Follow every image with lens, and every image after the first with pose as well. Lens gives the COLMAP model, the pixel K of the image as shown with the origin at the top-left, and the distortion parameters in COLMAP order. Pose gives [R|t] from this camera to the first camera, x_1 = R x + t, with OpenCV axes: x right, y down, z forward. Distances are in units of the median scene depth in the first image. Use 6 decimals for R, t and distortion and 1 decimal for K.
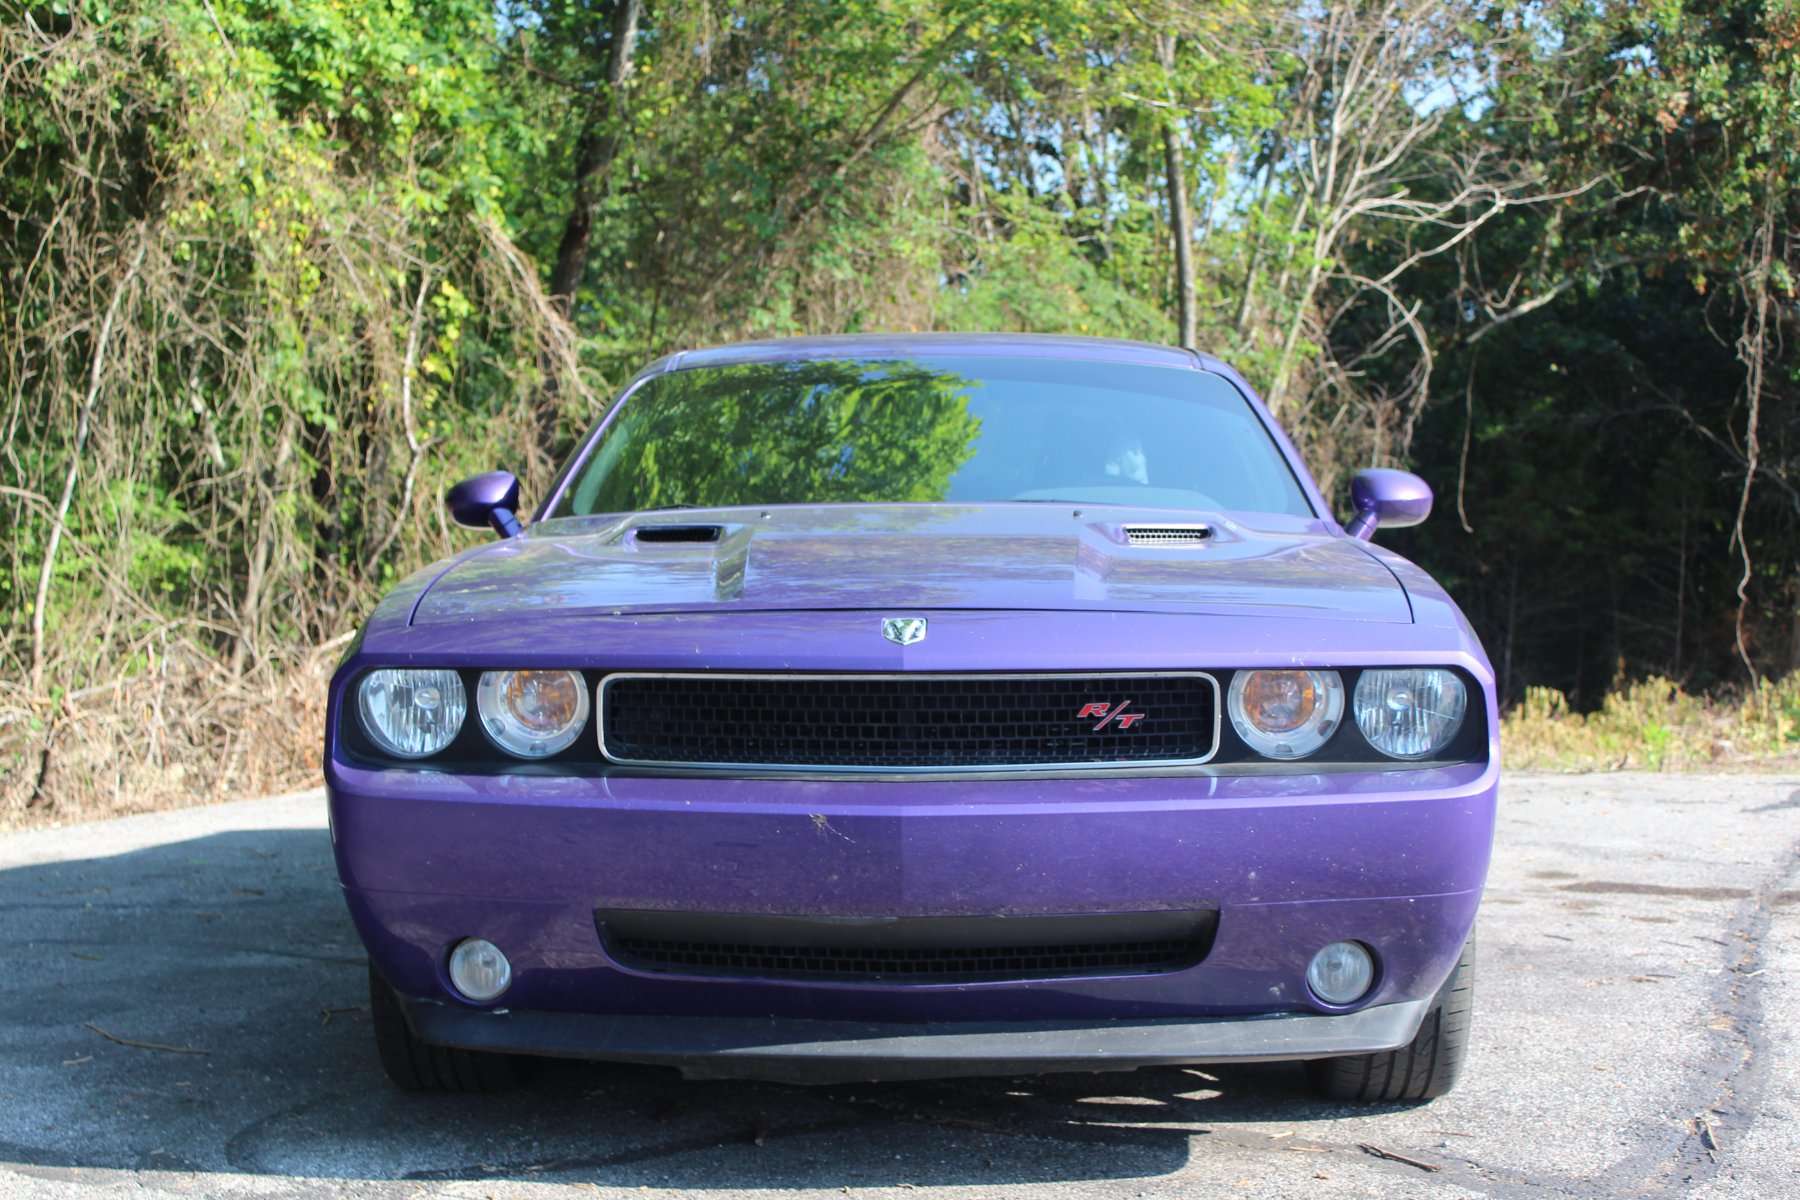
lens RADIAL K [[2783.8, 0, 900.0], [0, 2783.8, 600.0], [0, 0, 1]] dist [-0.044163, 0.051697]
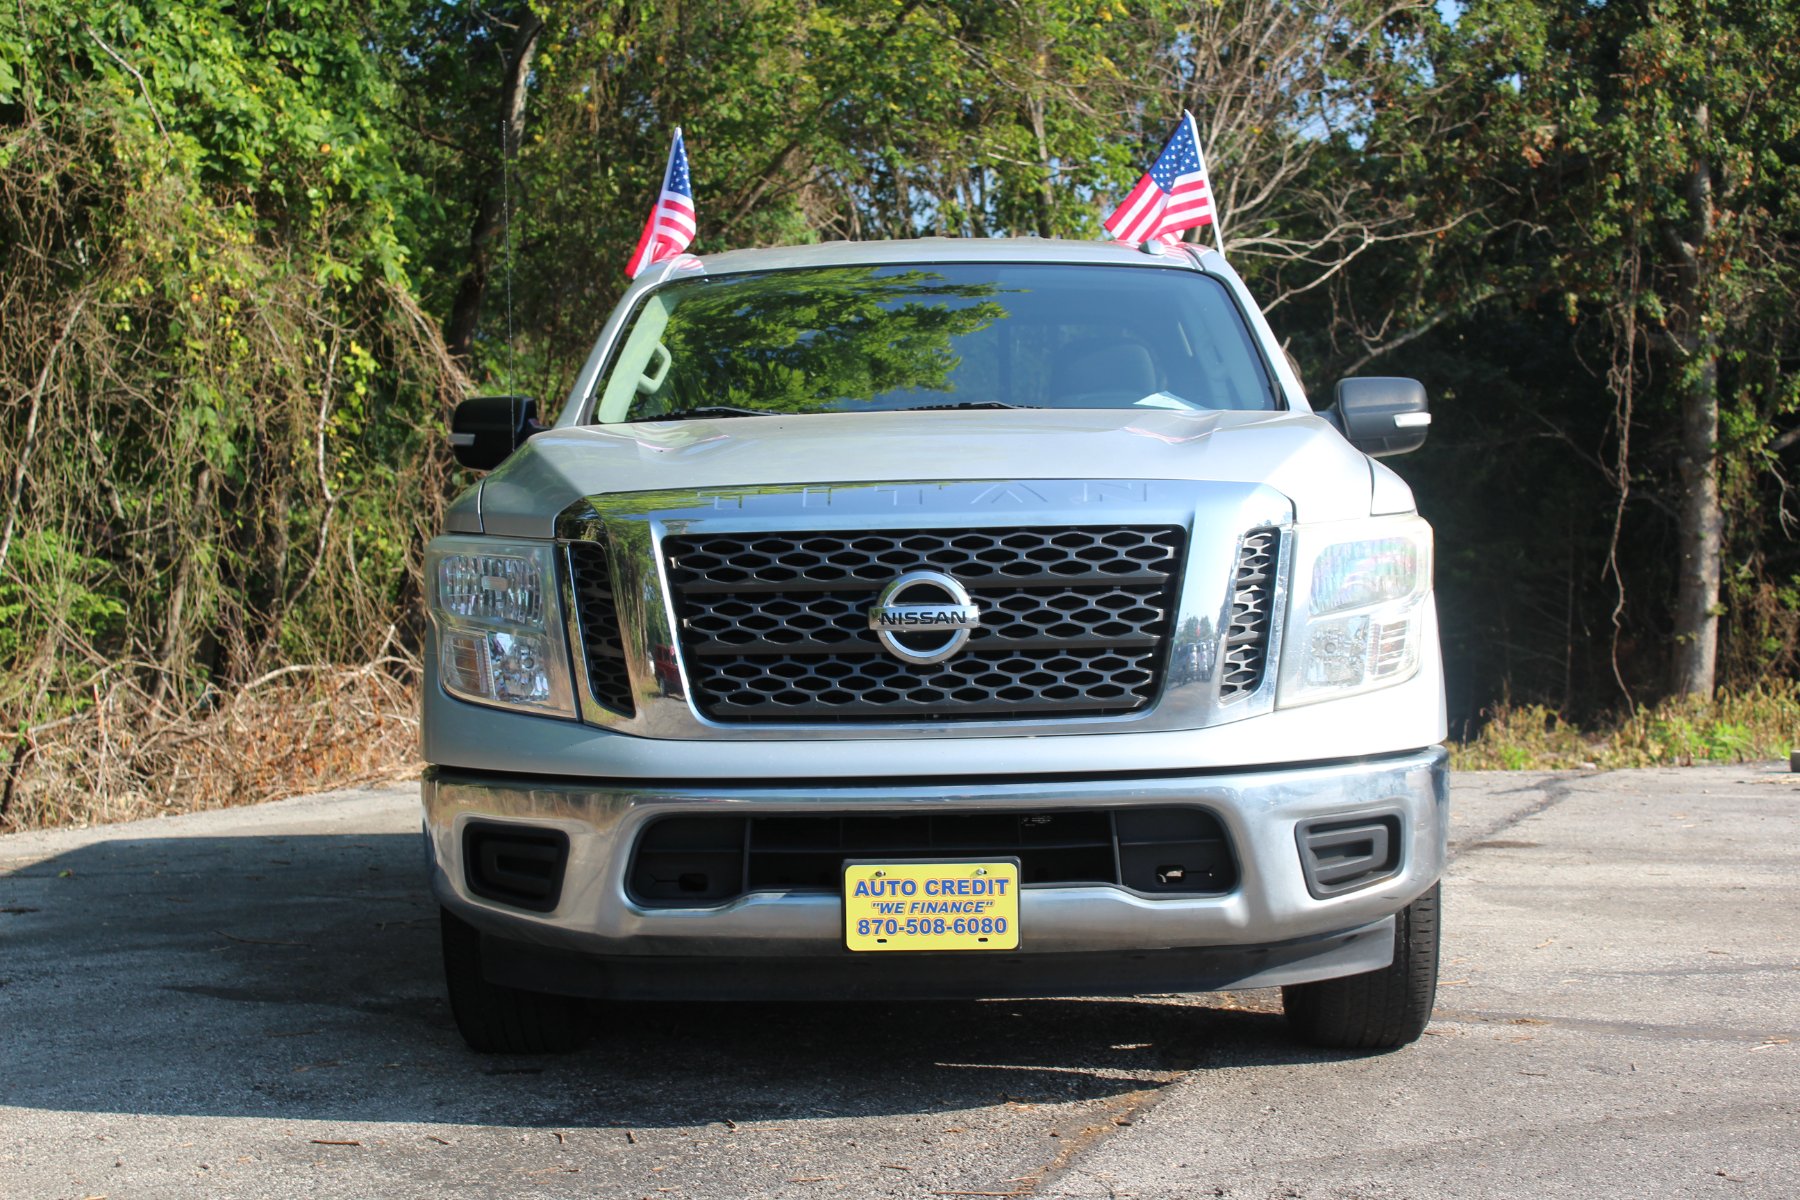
lens RADIAL K [[2896.3, 0, 900.0], [0, 2896.3, 600.0], [0, 0, 1]] dist [-0.041640, 0.088495]
pose [[0.999081, -0.013819, 0.040568, -0.000884], [0.014389, 0.999801, -0.013798, 0.002719], [-0.040369, 0.014369, 0.999082, -0.114074]]
